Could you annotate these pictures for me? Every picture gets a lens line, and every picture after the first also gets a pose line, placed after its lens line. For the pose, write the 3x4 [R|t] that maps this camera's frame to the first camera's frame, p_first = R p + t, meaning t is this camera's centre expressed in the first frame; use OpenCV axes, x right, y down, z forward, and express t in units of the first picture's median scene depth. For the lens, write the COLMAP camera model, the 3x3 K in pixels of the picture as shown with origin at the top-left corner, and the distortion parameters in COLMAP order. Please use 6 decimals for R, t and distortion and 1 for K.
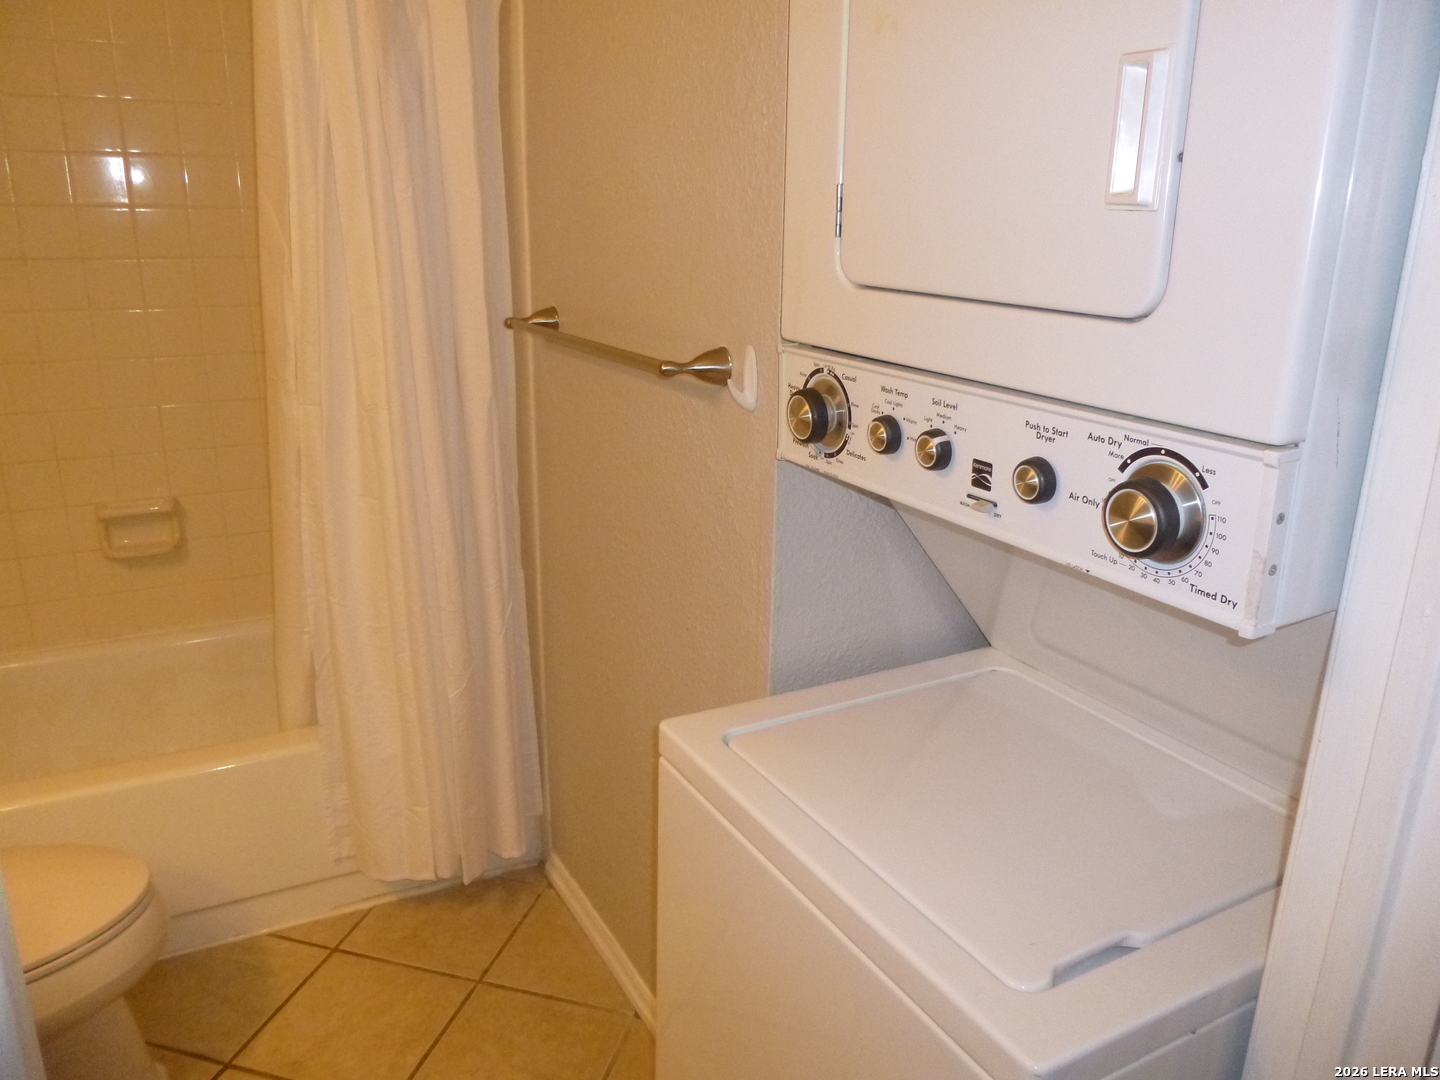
lens RADIAL K [[1070.4, 0, 721.2], [0, 1070.4, 541.8], [0, 0, 1]] dist [-0.063454, 0.044937]
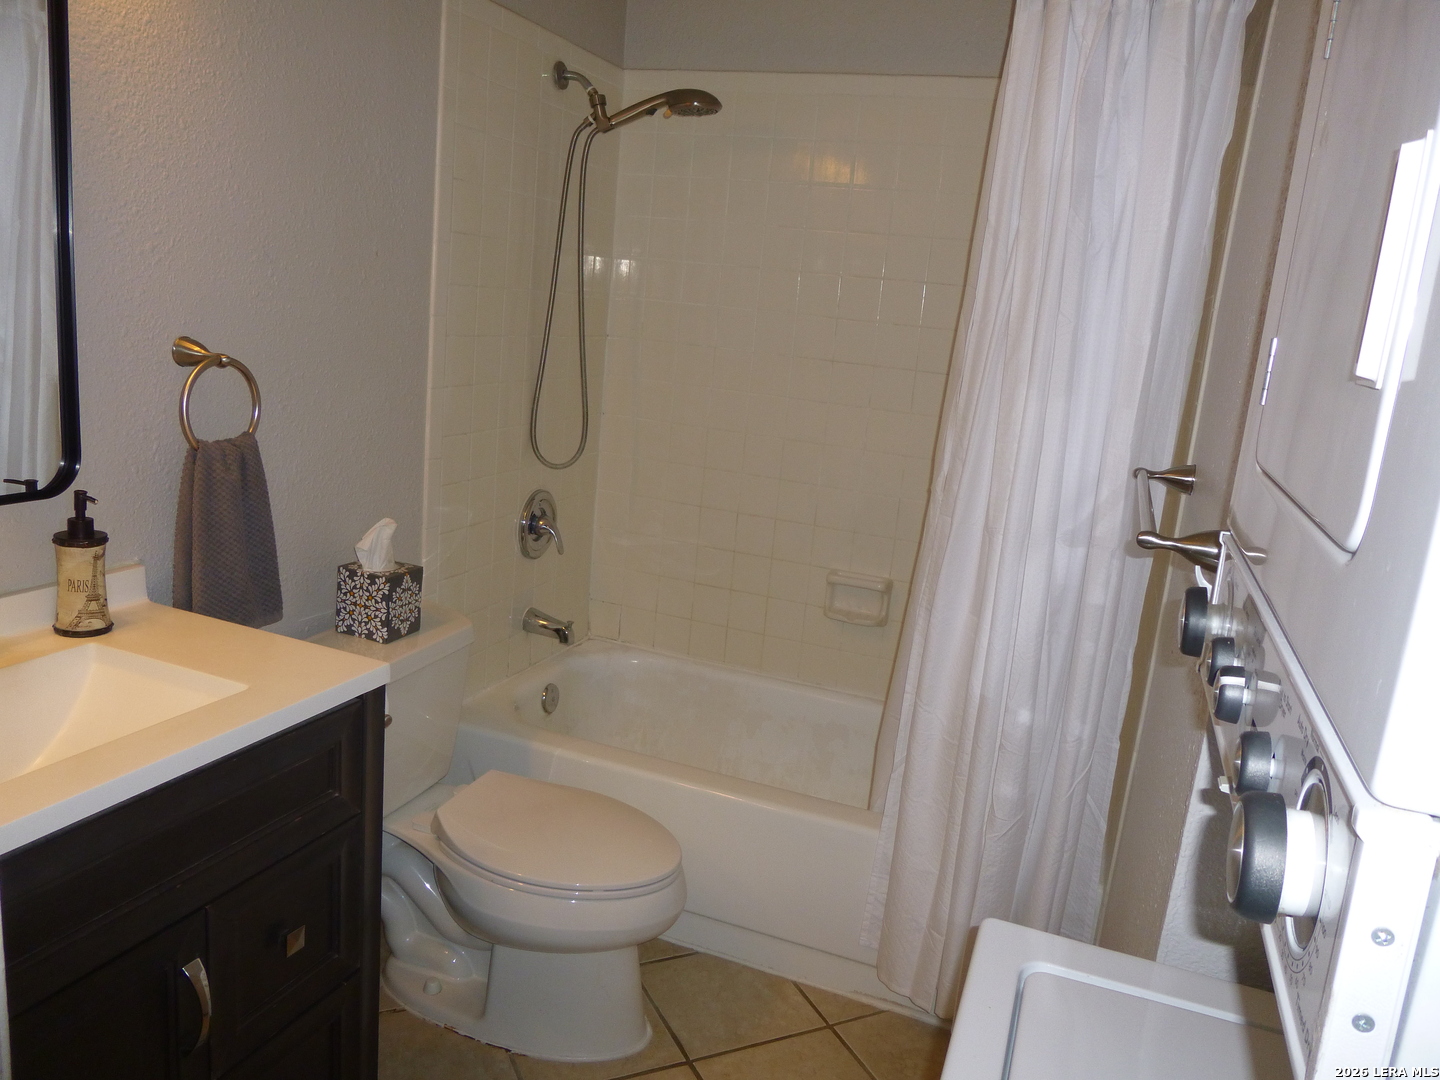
lens RADIAL K [[1070.4, 0, 722.2], [0, 1070.4, 538.9], [0, 0, 1]] dist [-0.063454, 0.044937]
pose [[0.656725, 0.208888, -0.724622, 0.209404], [-0.302536, 0.953138, 0.000575, -0.035799], [0.690785, 0.218847, 0.689146, 0.107215]]
